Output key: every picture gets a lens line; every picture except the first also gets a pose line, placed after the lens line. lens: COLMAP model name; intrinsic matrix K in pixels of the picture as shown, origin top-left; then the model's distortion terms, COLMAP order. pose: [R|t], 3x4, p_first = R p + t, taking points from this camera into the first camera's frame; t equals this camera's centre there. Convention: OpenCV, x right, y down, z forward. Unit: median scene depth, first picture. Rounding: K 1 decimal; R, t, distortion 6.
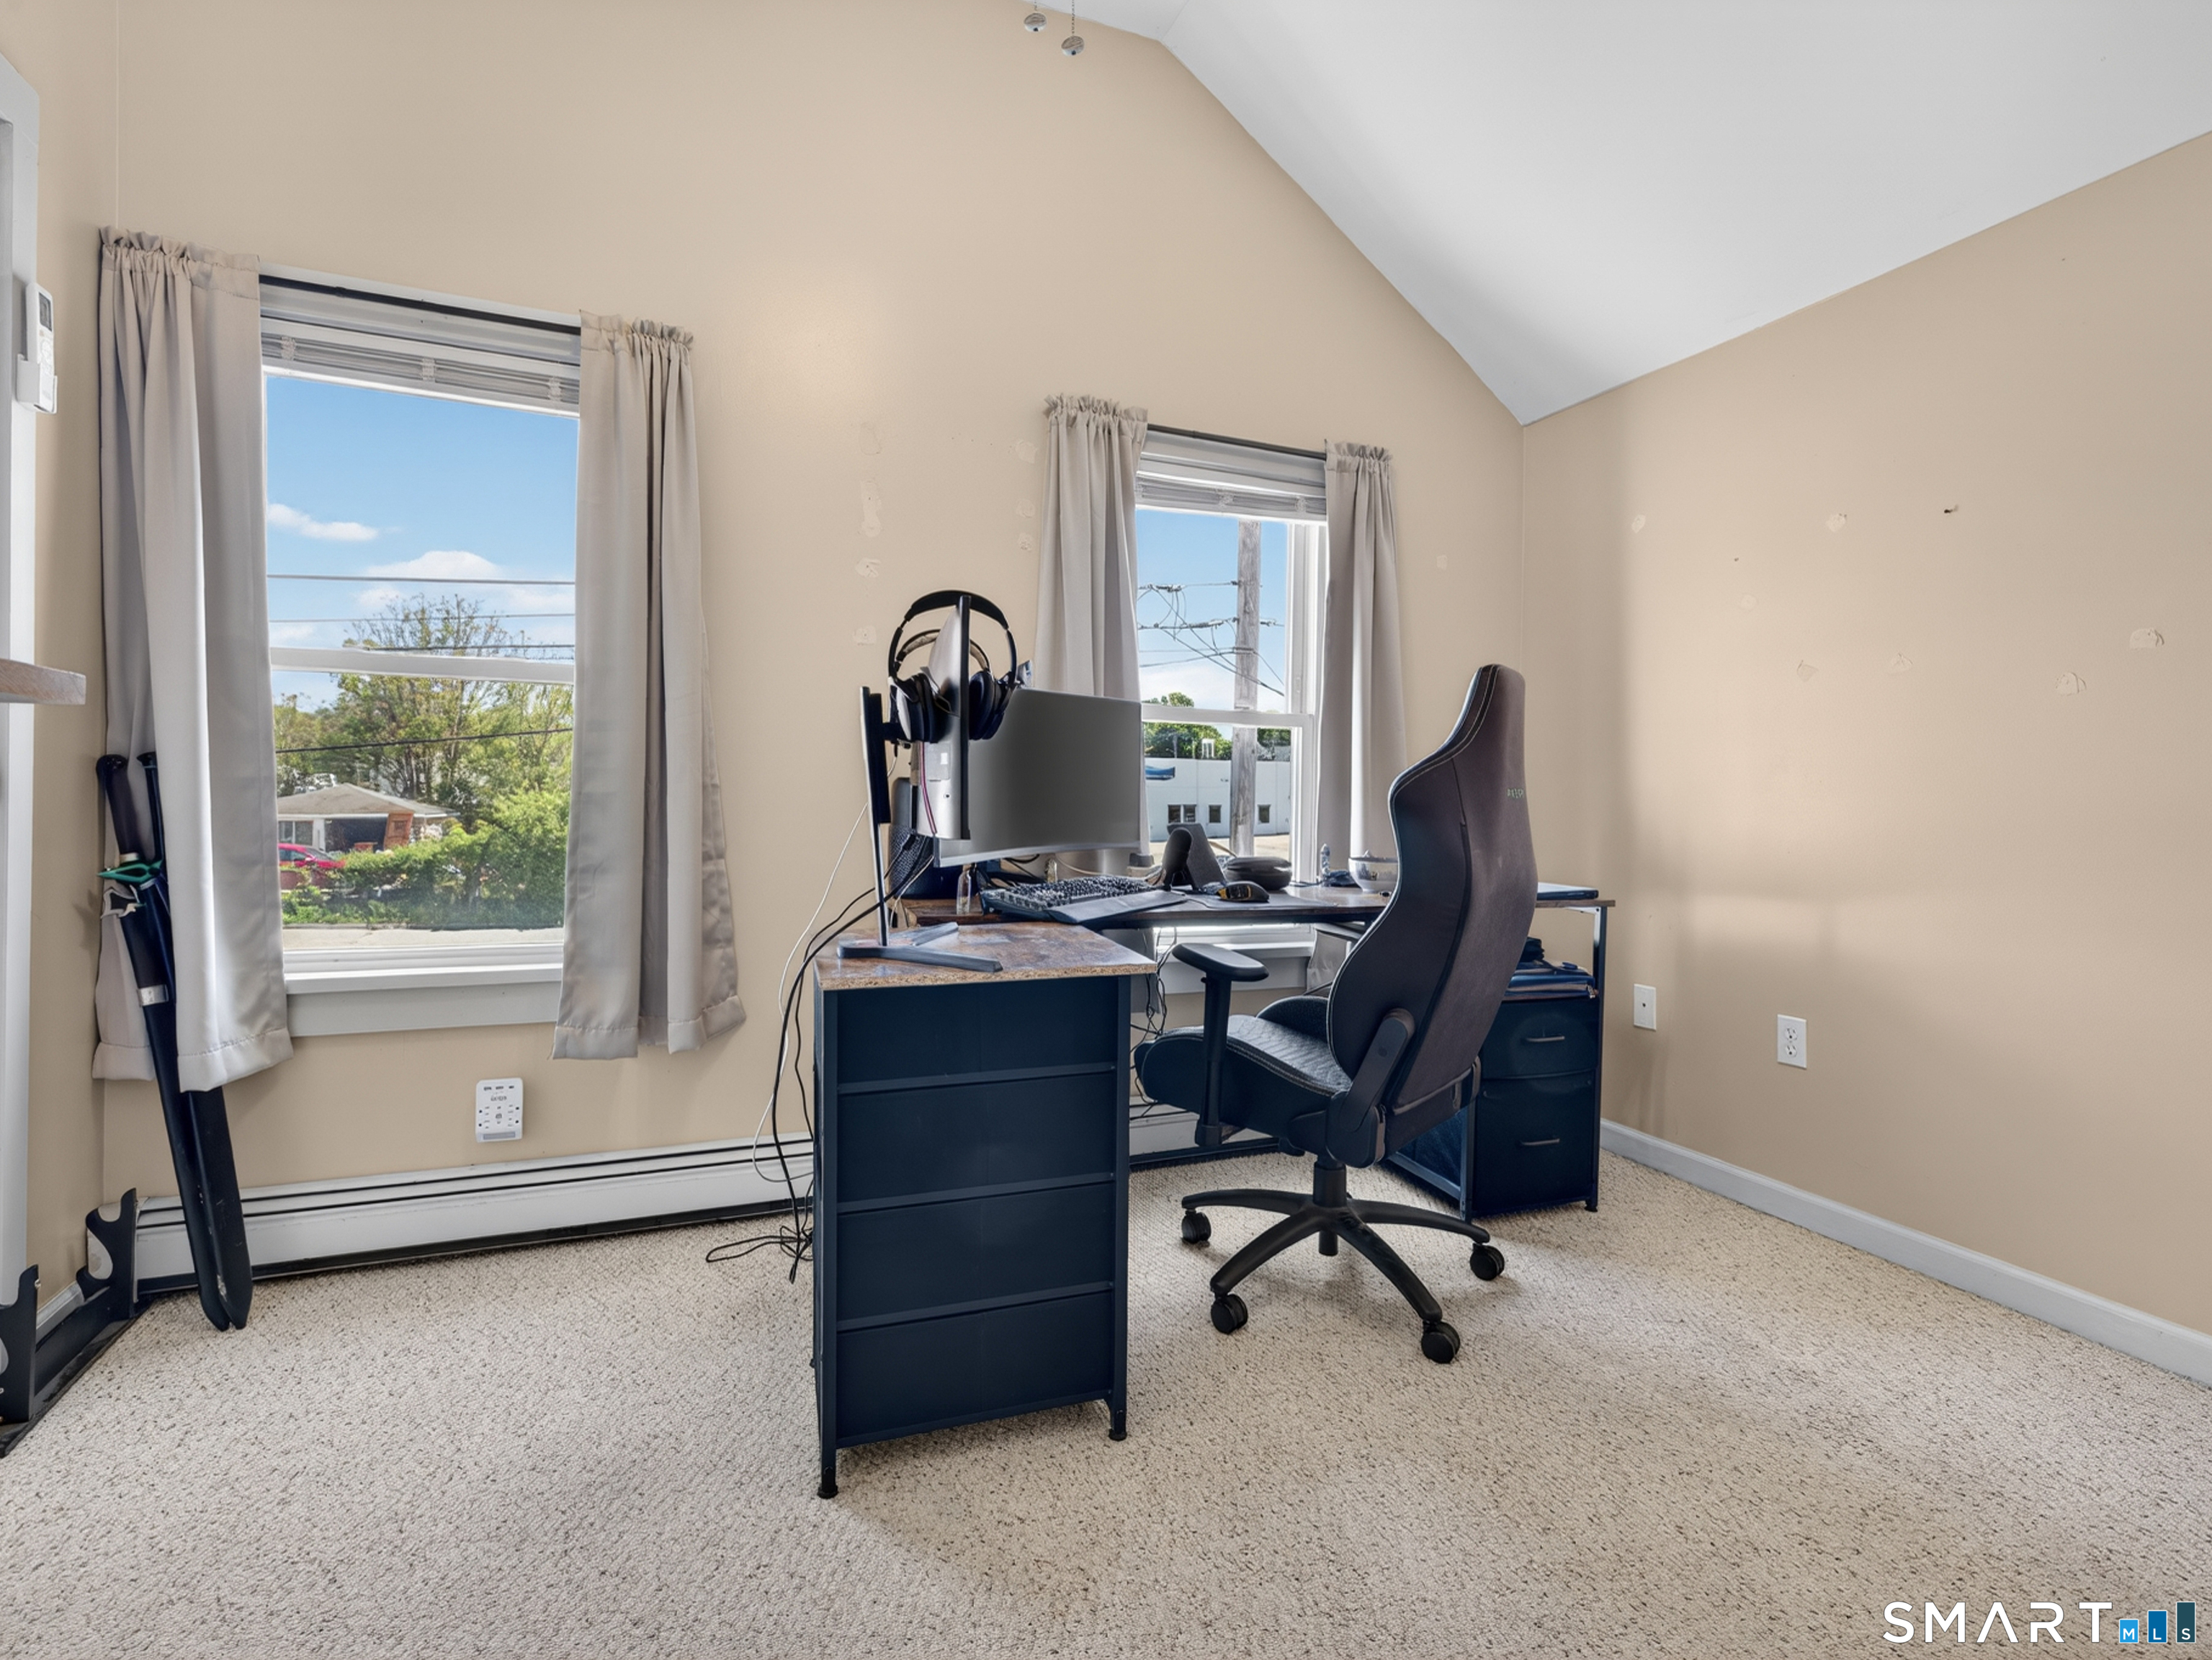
lens RADIAL K [[1034.5, 0, 1107.6], [0, 1034.5, 817.6], [0, 0, 1]] dist [0.005064, -0.000204]
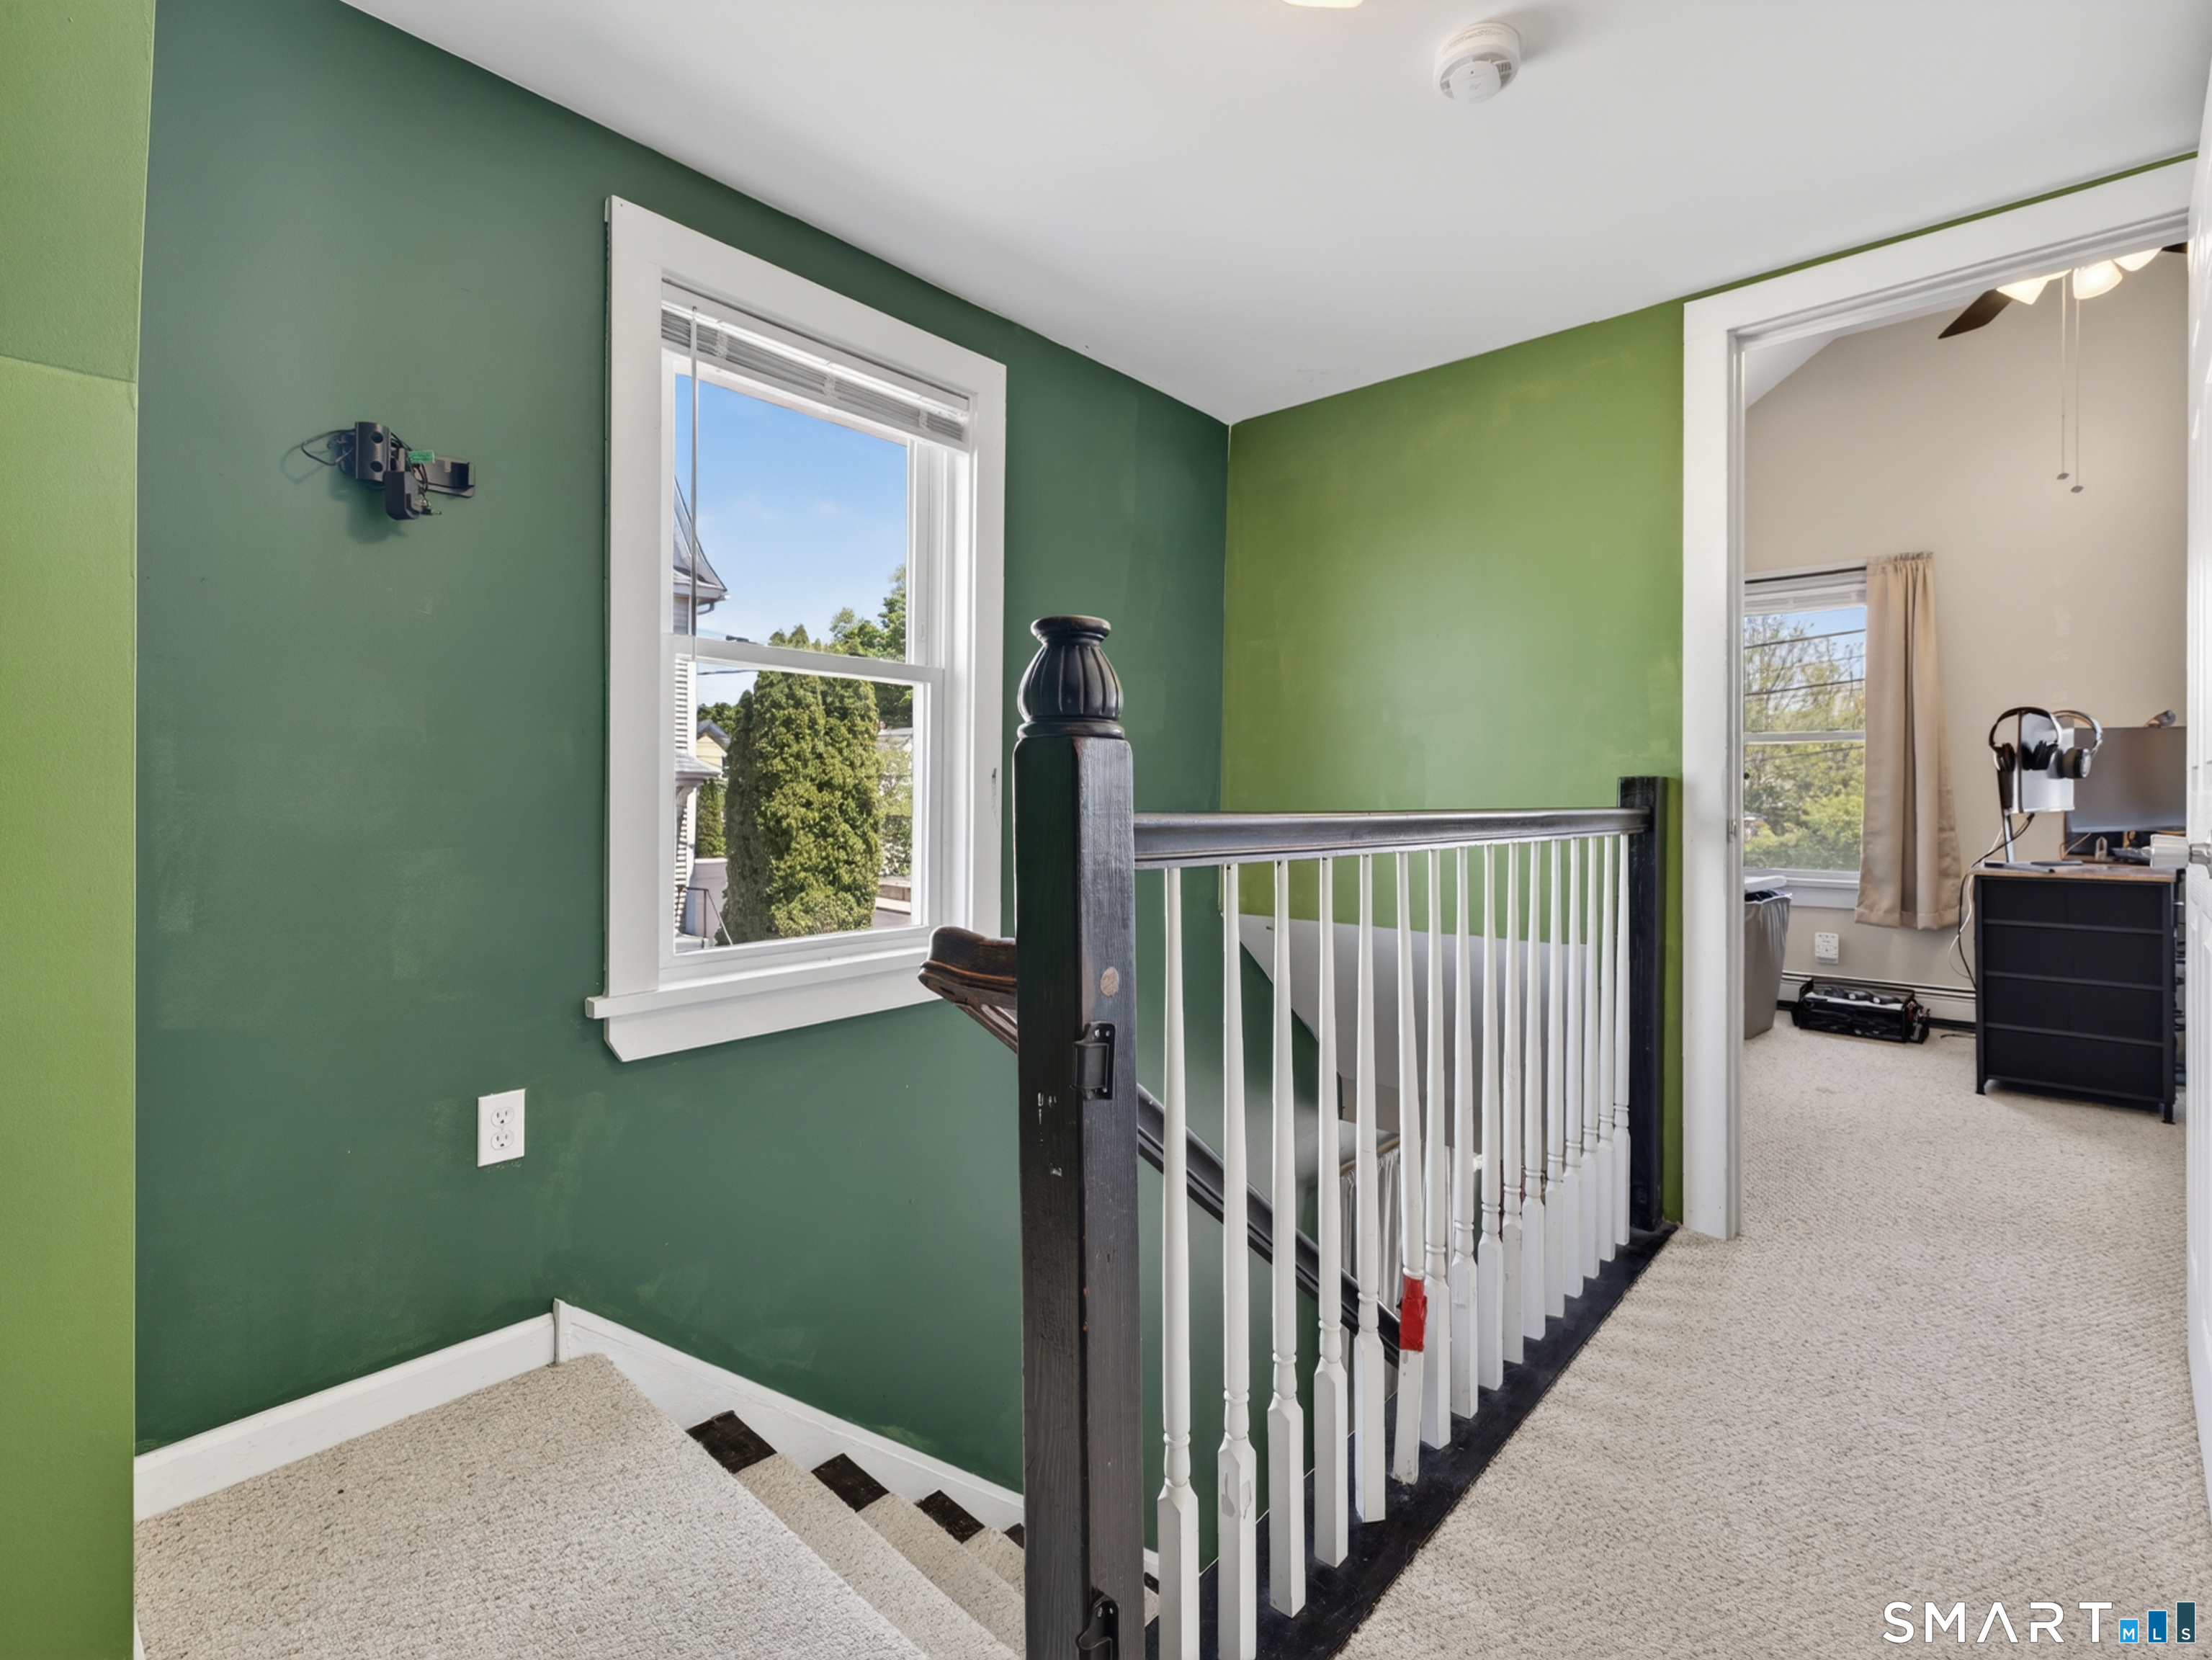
lens RADIAL K [[1034.5, 0, 1120.4], [0, 1034.5, 793.5], [0, 0, 1]] dist [0.005064, -0.000204]
pose [[0.442045, -0.016658, -0.896838, 0.633725], [-0.008154, 0.999712, -0.022588, 0.026830], [0.896956, 0.017298, 0.441781, -1.152206]]
